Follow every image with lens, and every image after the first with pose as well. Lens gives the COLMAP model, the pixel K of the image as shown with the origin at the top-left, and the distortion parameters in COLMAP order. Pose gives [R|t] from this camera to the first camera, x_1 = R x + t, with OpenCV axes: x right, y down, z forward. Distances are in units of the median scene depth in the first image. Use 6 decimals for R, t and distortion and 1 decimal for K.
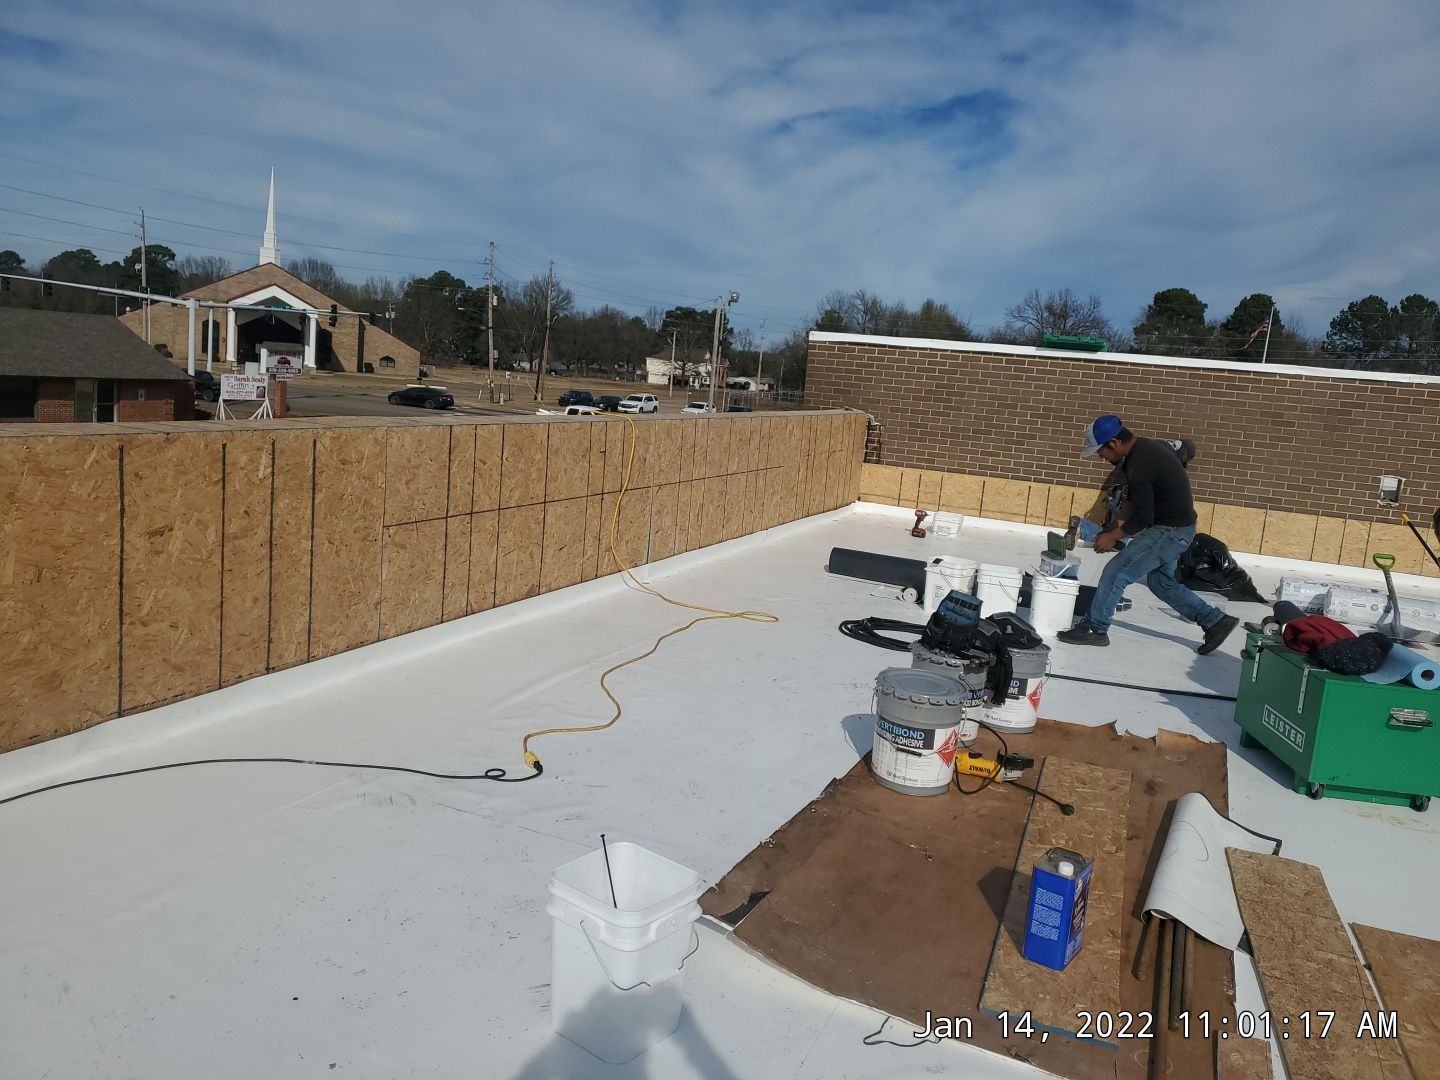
lens RADIAL K [[1115.8, 0, 720.3], [0, 1115.8, 542.9], [0, 0, 1]] dist [0.035906, -0.039041]
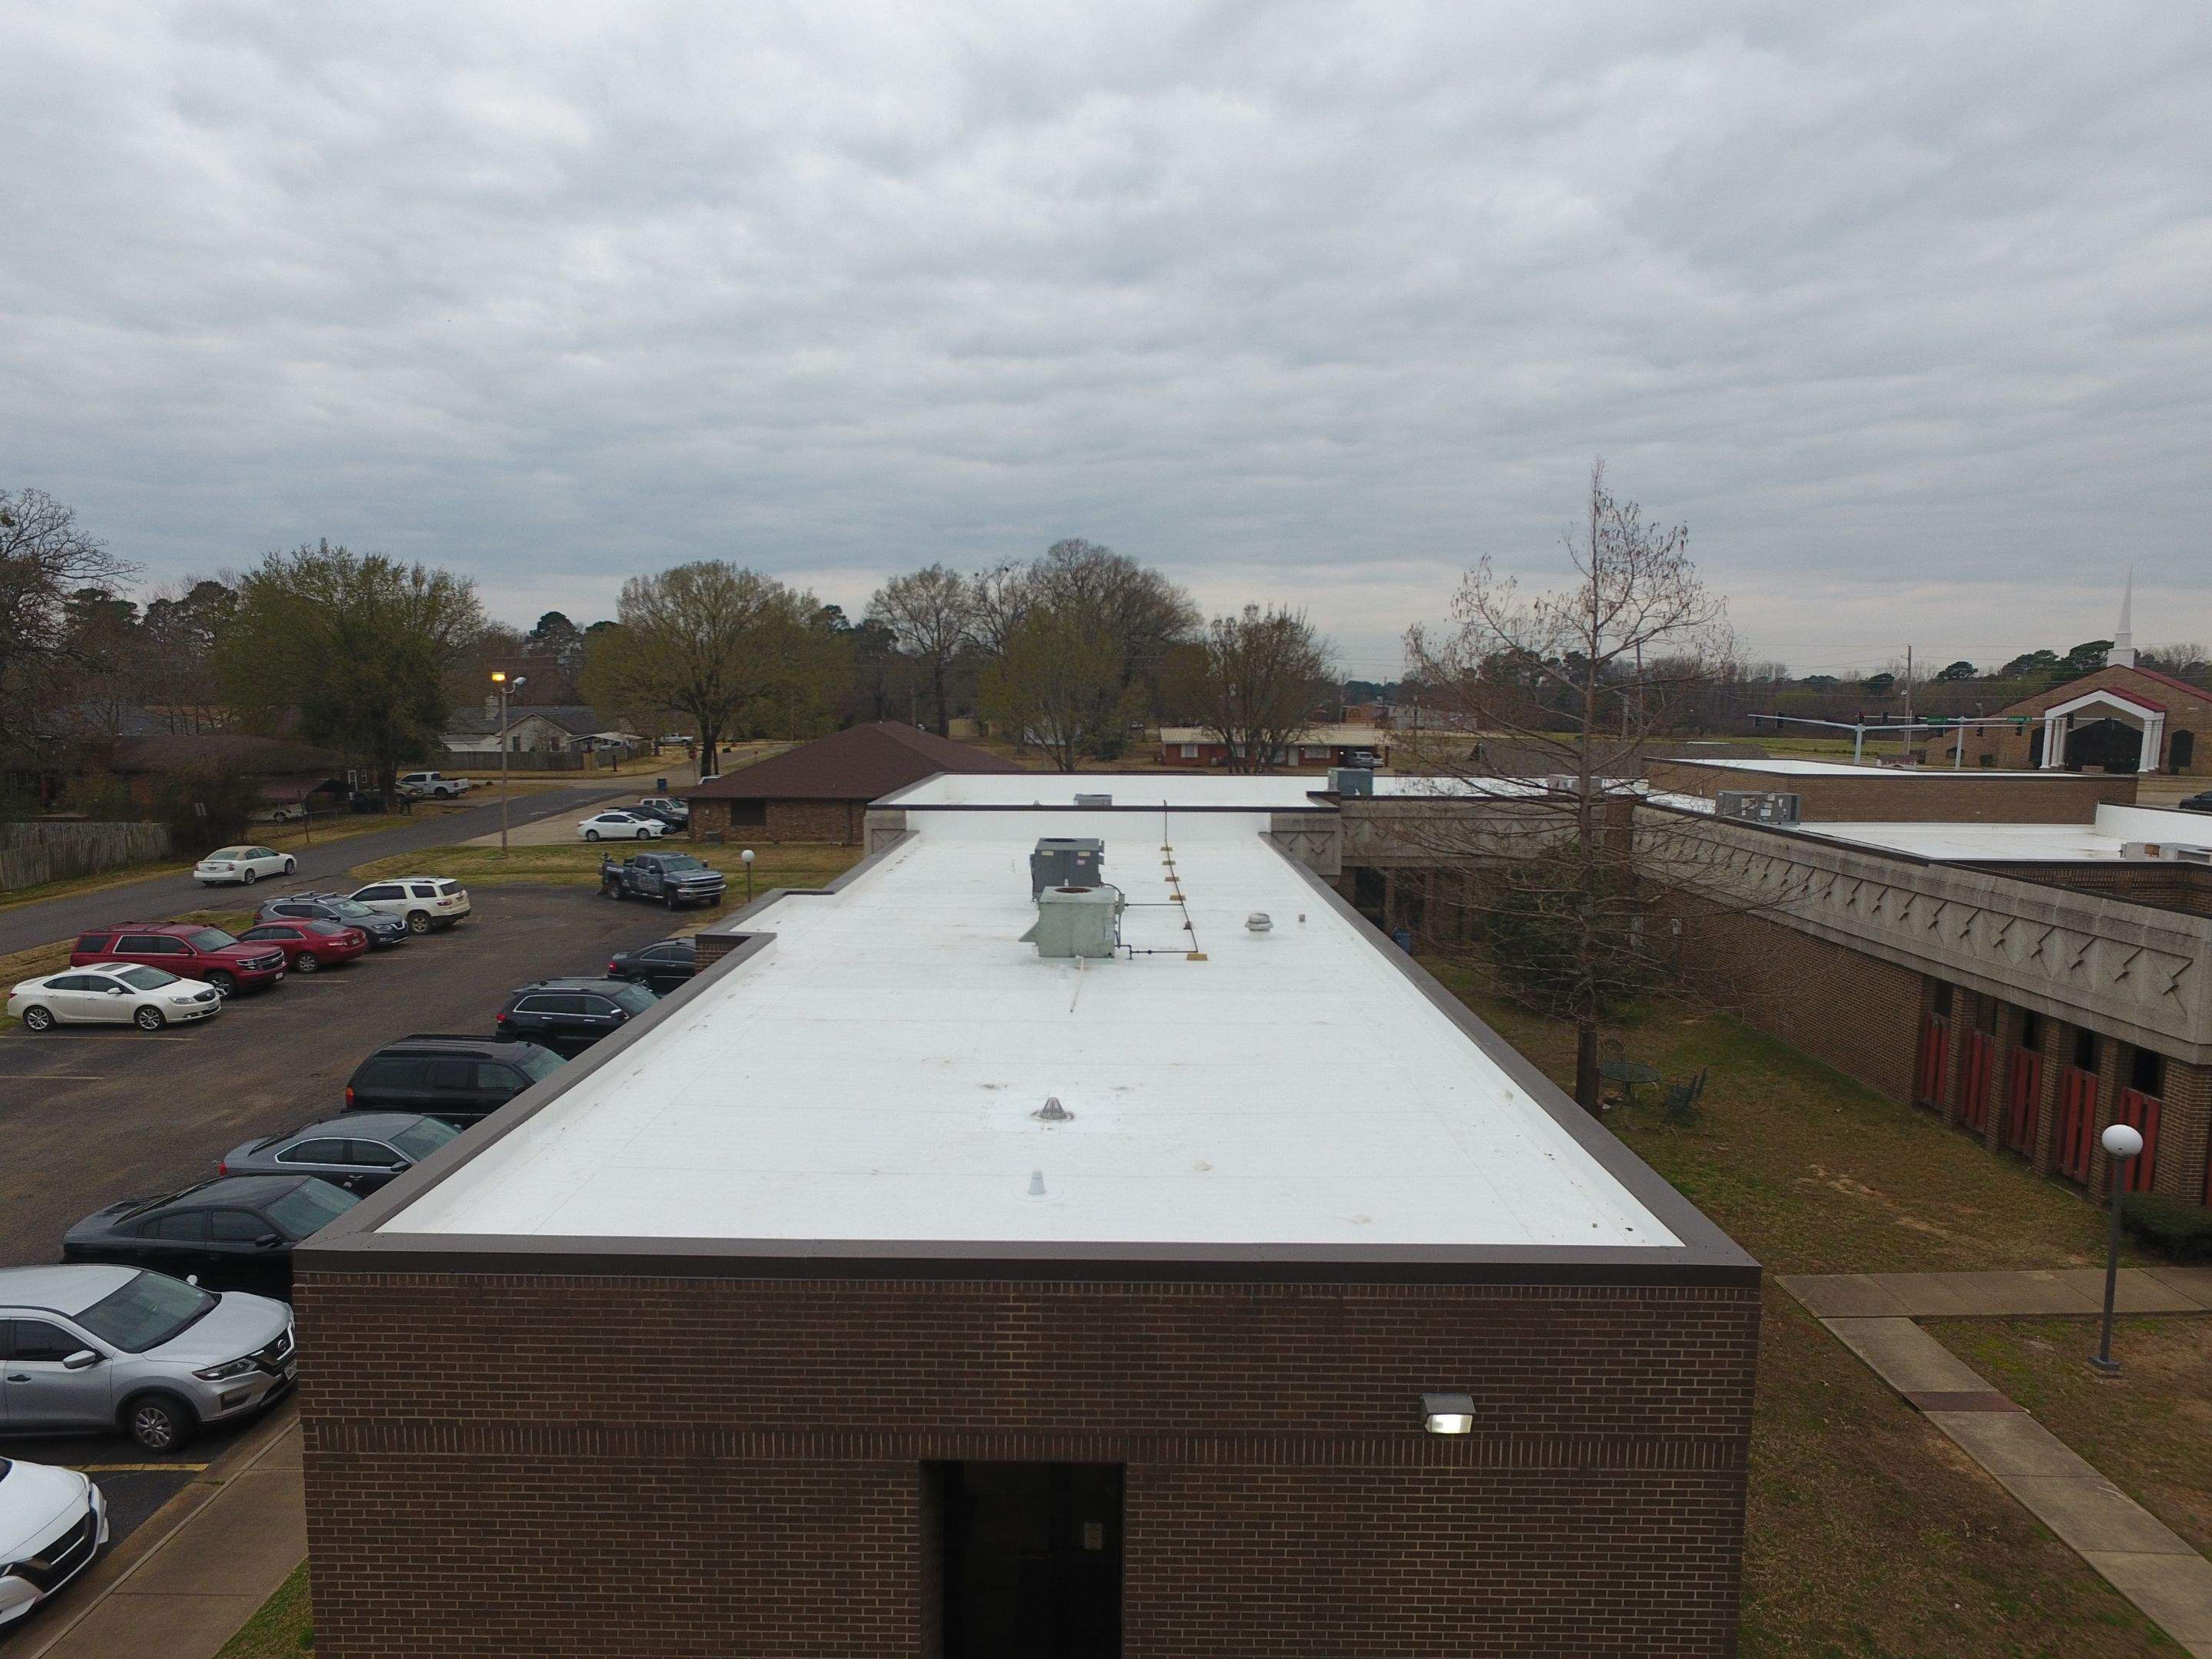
lens RADIAL K [[1283.5, 0, 1093.5], [0, 1283.5, 842.8], [0, 0, 1]] dist [-0.015480, 0.016687]
pose [[0.377968, 0.021419, -0.925571, 0.419160], [-0.122280, 0.992129, -0.026975, 0.054583], [0.917708, 0.123375, 0.377612, -0.287027]]
